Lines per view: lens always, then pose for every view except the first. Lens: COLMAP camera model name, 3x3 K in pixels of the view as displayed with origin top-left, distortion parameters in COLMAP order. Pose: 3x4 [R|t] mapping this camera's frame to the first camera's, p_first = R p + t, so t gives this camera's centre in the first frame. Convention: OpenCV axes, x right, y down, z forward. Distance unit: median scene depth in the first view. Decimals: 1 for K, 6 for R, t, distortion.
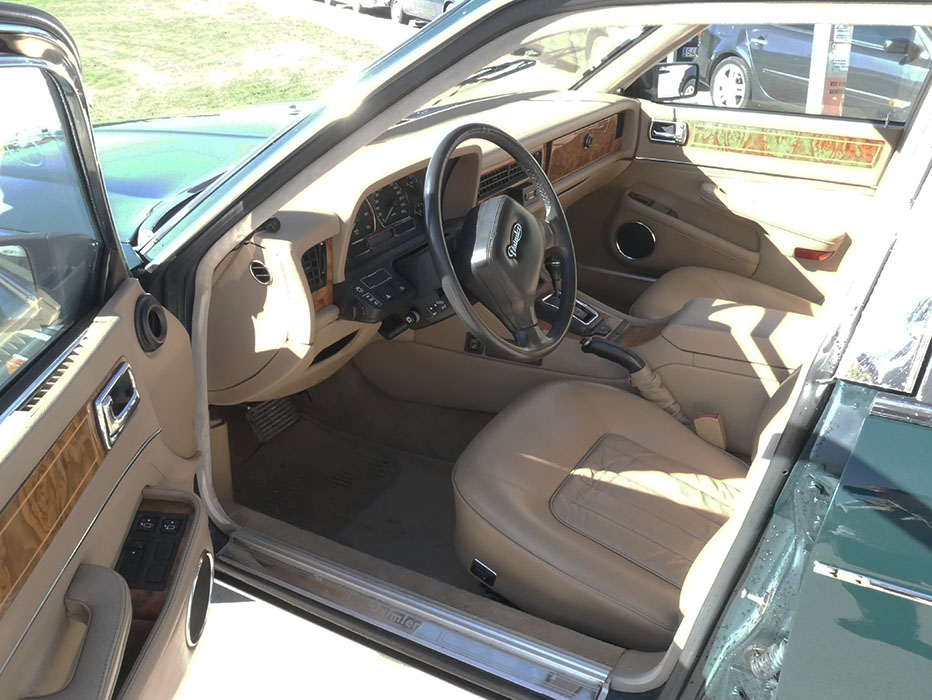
lens RADIAL K [[881.6, 0, 464.5], [0, 881.6, 348.7], [0, 0, 1]] dist [-0.016986, 0.000000]
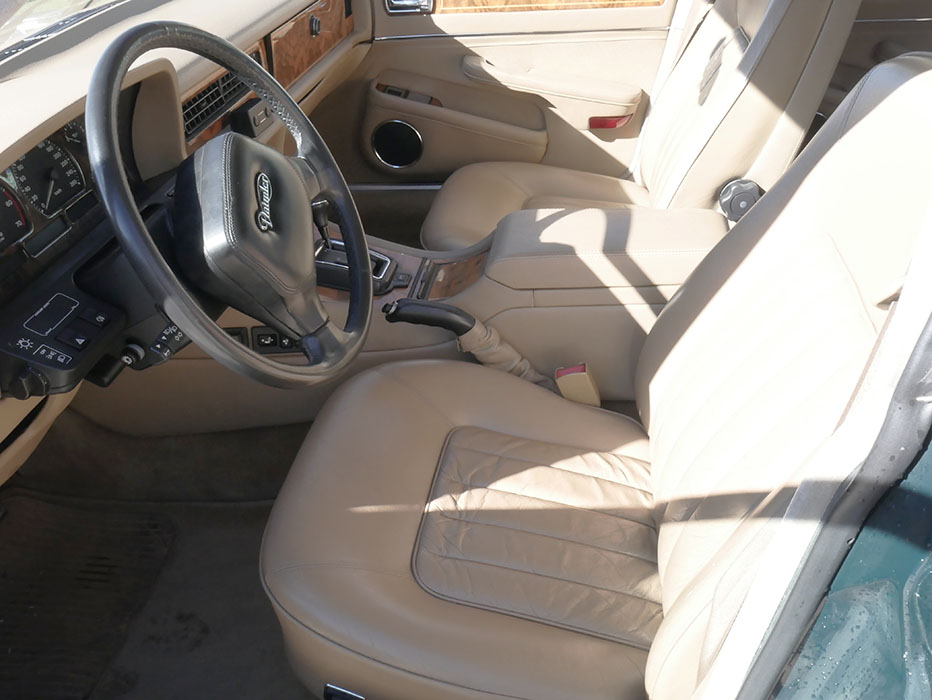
lens RADIAL K [[881.6, 0, 467.3], [0, 881.6, 353.2], [0, 0, 1]] dist [-0.016986, 0.000000]
pose [[0.934874, -0.251140, 0.250879, 0.006254], [0.218213, 0.964012, 0.151868, -0.068651], [-0.279990, -0.087233, 0.956031, 0.289909]]
